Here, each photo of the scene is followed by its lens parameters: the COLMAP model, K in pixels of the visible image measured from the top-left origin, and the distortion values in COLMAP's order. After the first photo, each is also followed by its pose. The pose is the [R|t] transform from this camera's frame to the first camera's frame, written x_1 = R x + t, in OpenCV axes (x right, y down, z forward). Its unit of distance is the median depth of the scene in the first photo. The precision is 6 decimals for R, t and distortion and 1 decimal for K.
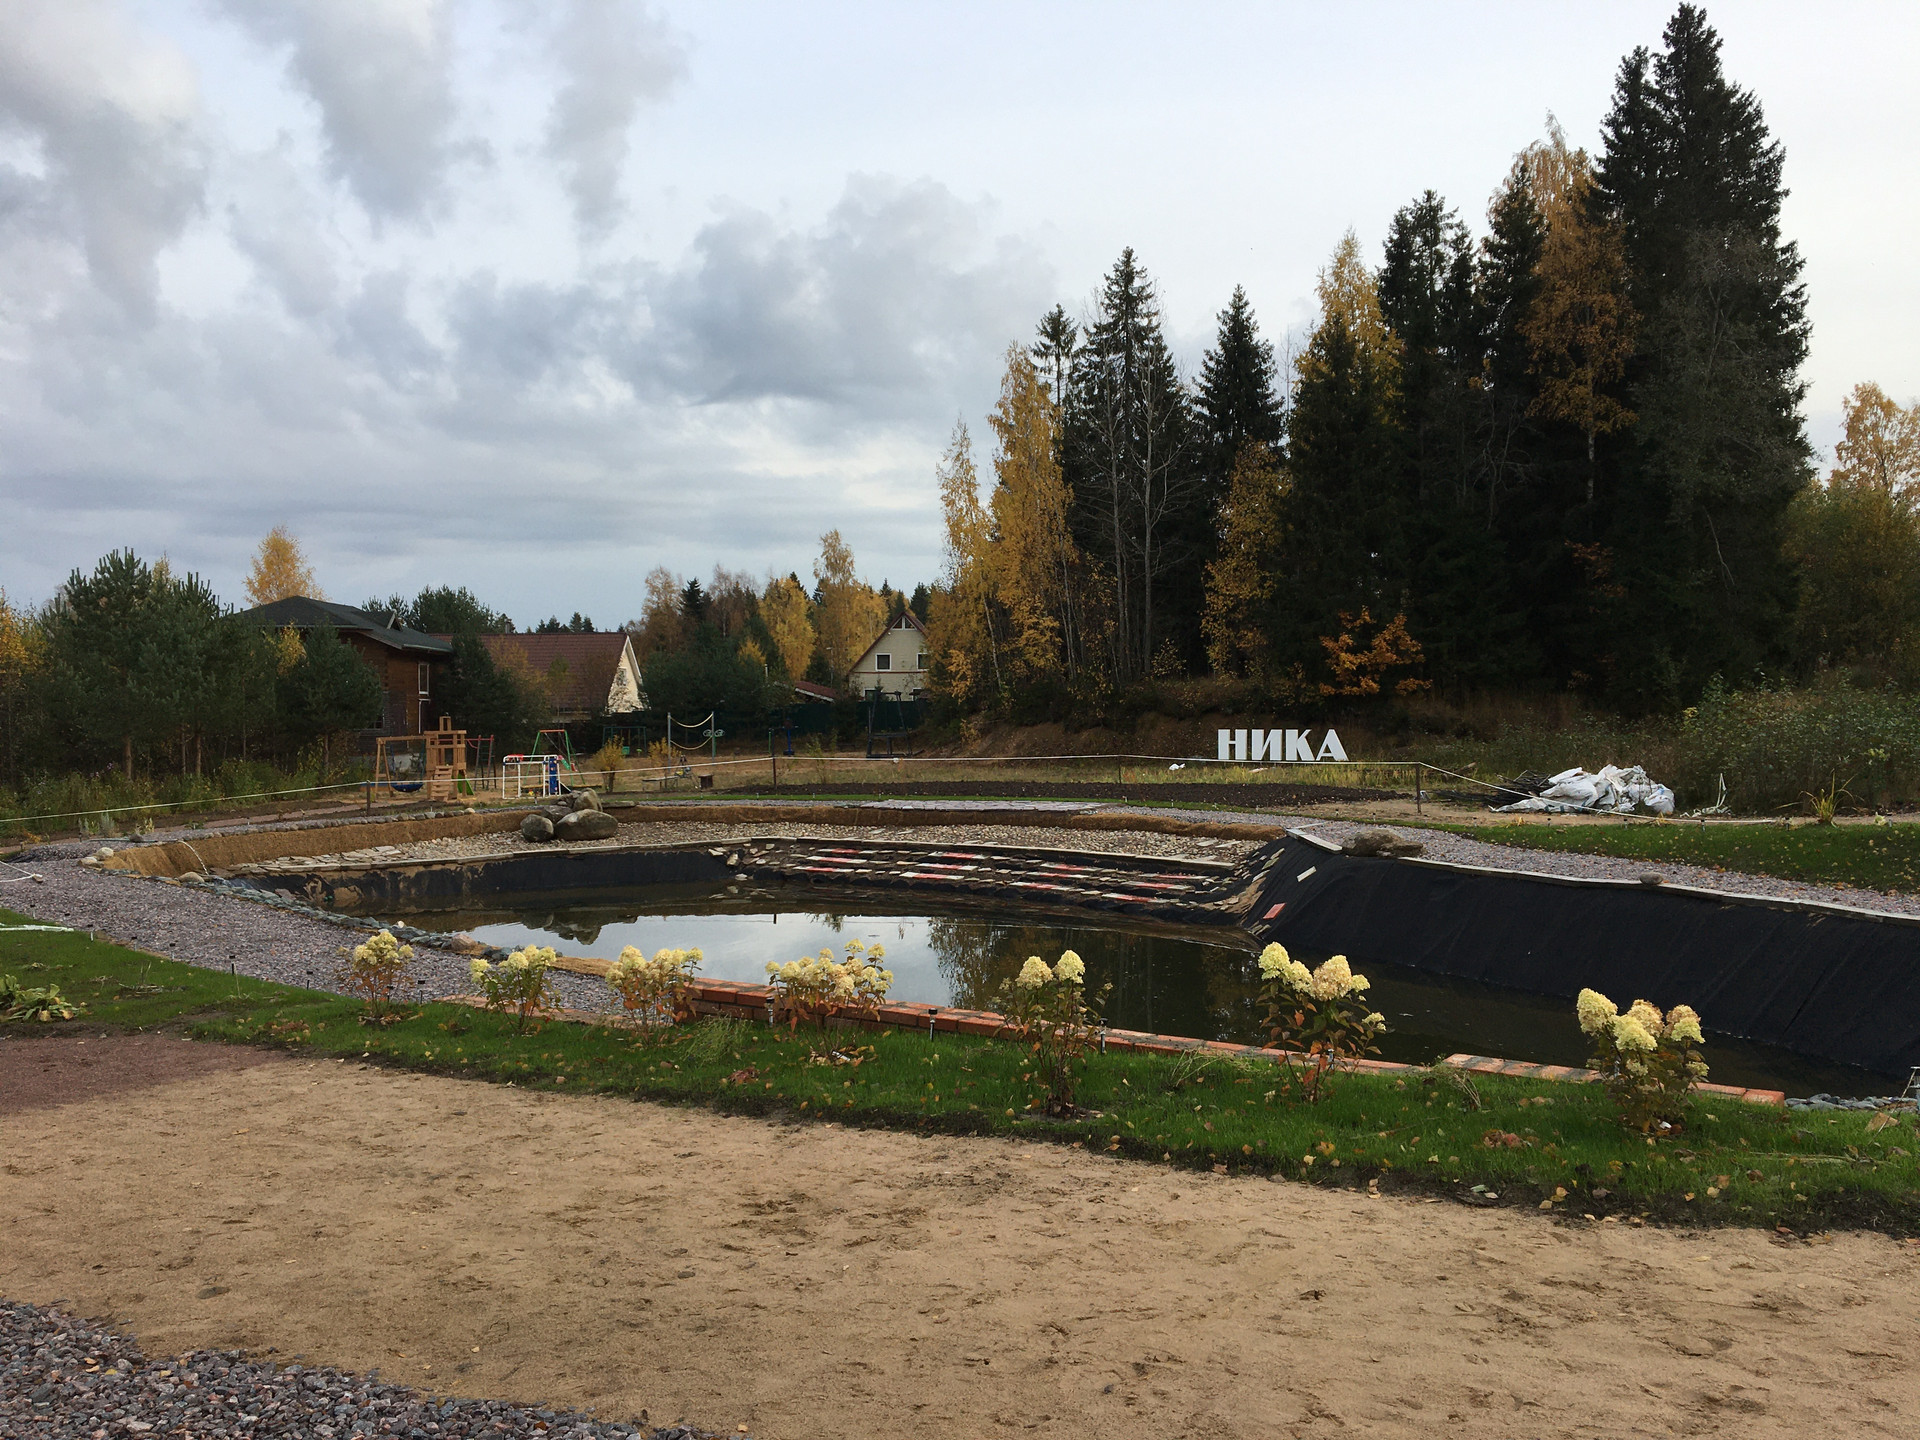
lens RADIAL K [[1644.8, 0, 975.5], [0, 1644.8, 723.7], [0, 0, 1]] dist [0.049289, -0.012263]
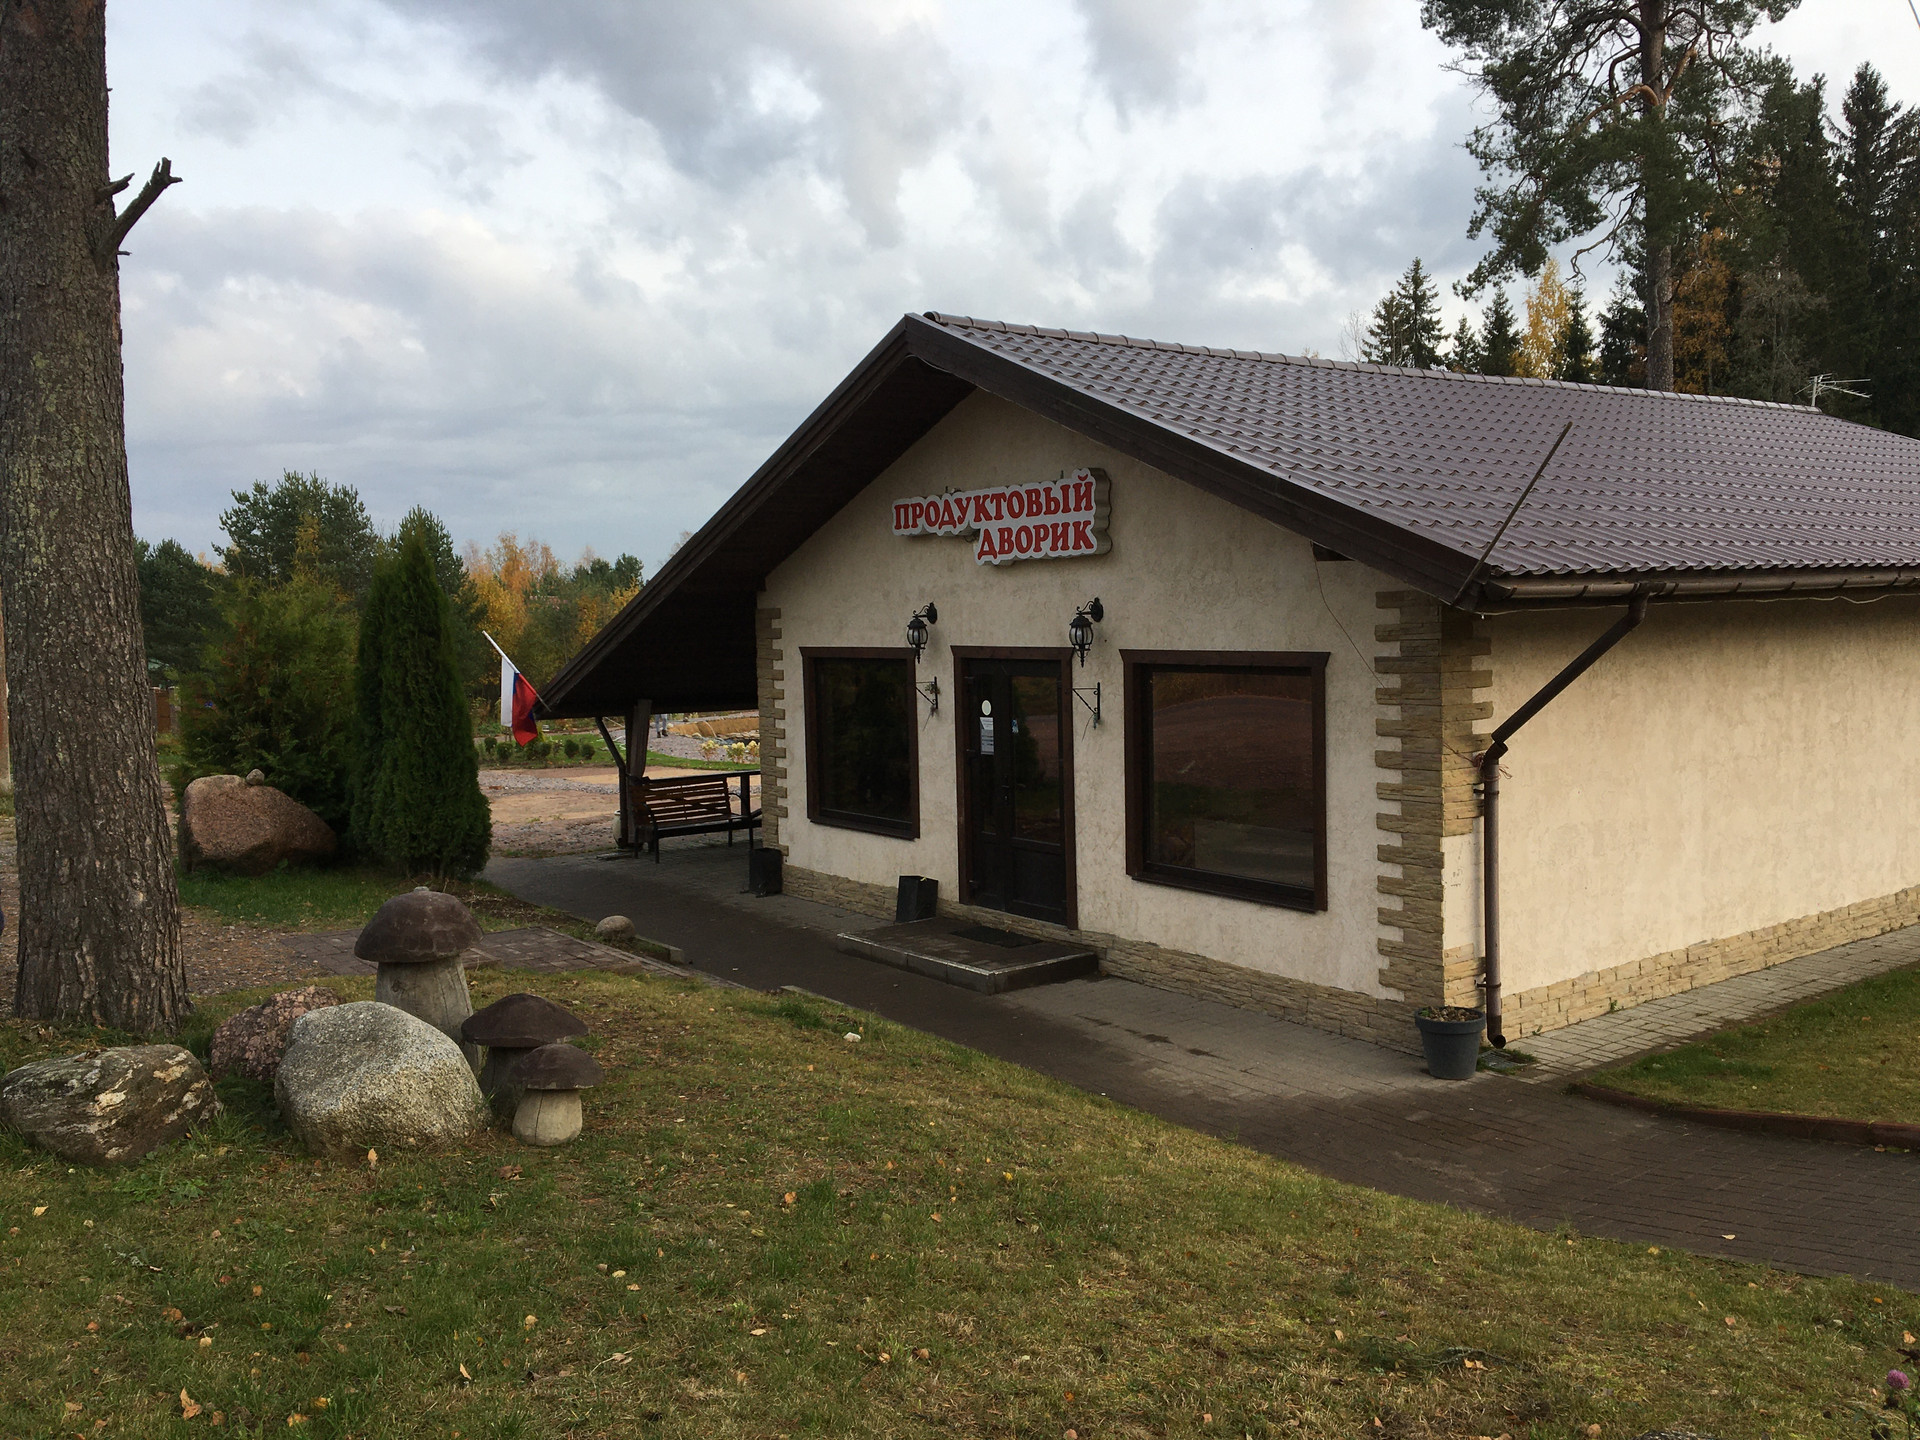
lens RADIAL K [[1644.8, 0, 953.6], [0, 1644.8, 729.4], [0, 0, 1]] dist [0.049289, -0.012263]
pose [[0.942382, 0.006593, -0.334473, 0.199869], [0.014743, 0.998016, 0.061211, -0.016900], [0.334213, -0.062616, 0.940415, -0.340668]]
